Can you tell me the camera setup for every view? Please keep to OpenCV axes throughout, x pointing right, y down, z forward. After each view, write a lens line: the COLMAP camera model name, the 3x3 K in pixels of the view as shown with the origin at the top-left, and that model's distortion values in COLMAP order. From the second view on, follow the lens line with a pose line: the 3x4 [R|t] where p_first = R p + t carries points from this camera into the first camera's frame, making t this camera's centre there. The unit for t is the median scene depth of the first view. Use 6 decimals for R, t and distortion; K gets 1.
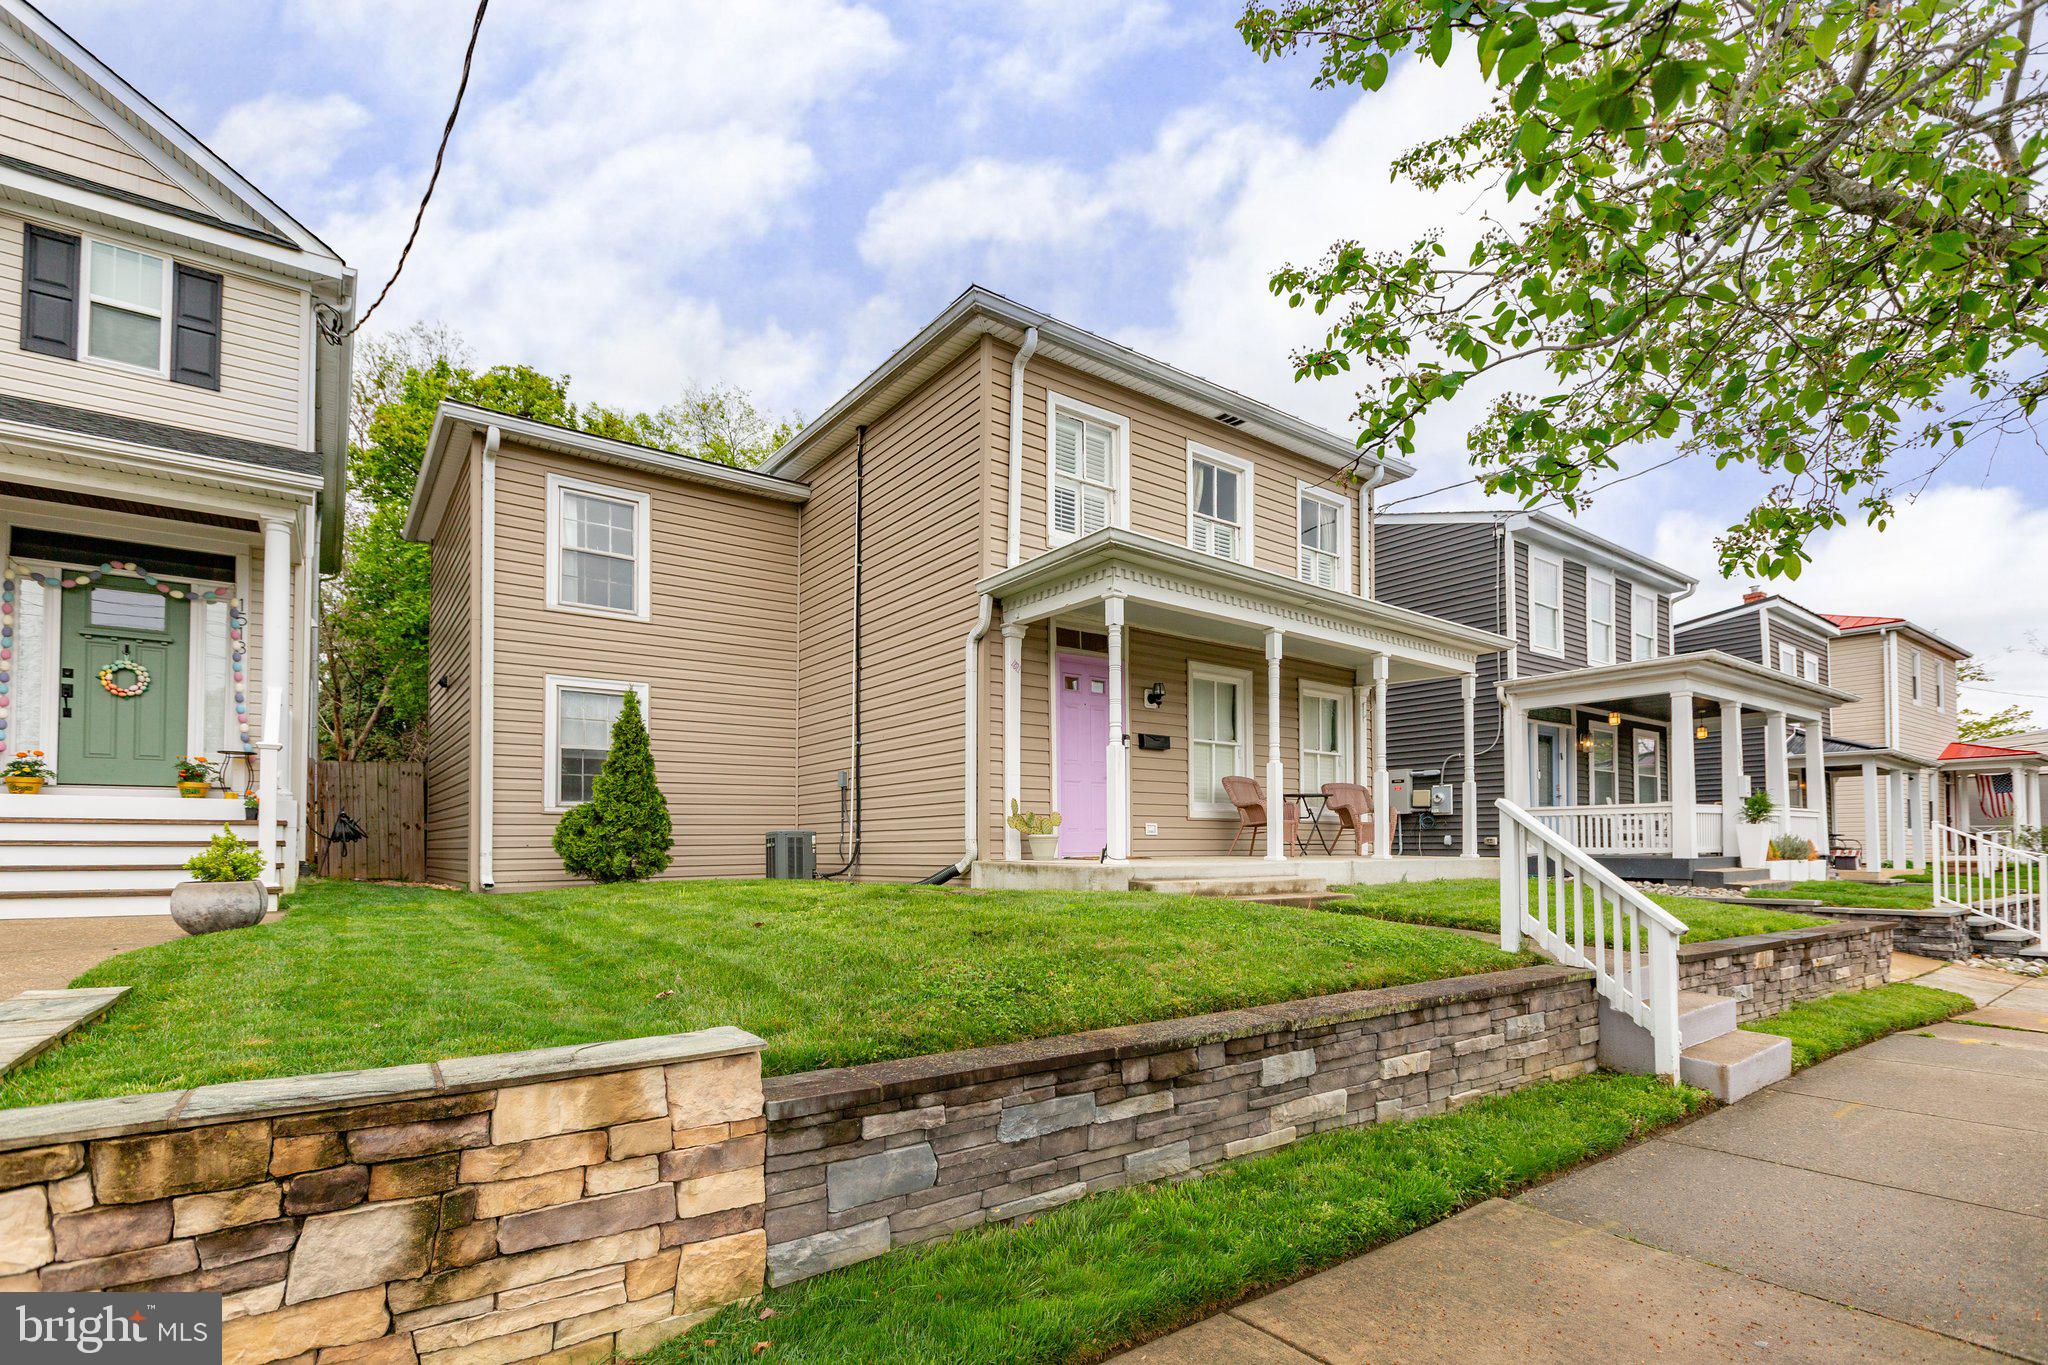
lens RADIAL K [[916.4, 0, 1024.0], [0, 916.4, 682.5], [0, 0, 1]] dist [0.000600, -0.000132]
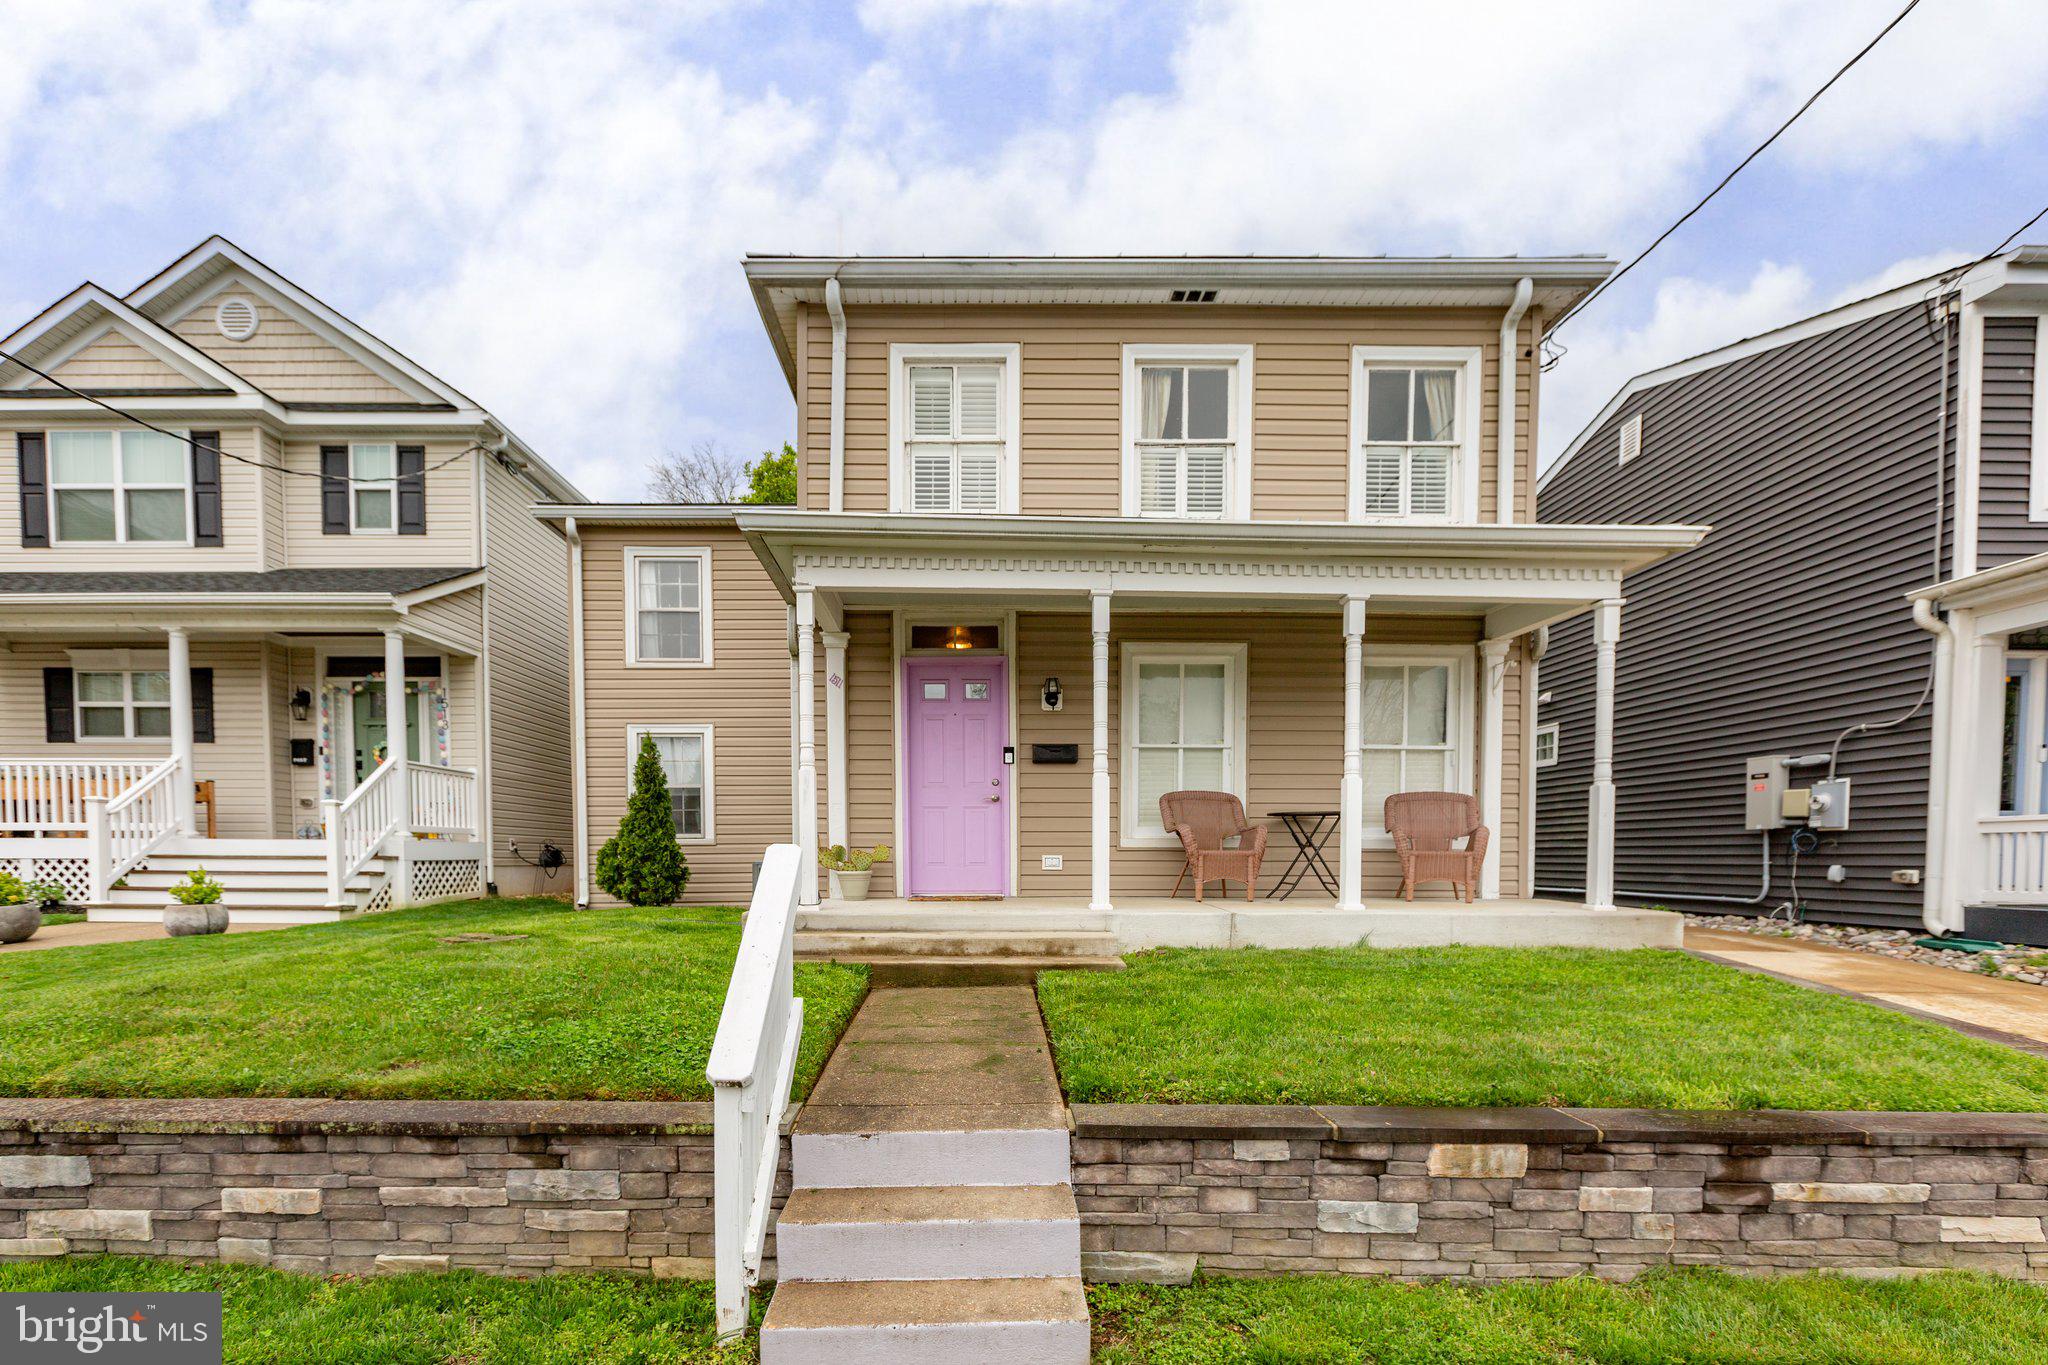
lens RADIAL K [[957.9, 0, 1018.2], [0, 957.9, 766.0], [0, 0, 1]] dist [0.000785, 0.000164]
pose [[0.814429, -0.050660, -0.578047, 0.592934], [0.098542, 0.993787, 0.051744, 0.029900], [0.571835, -0.099104, 0.814361, 0.307608]]
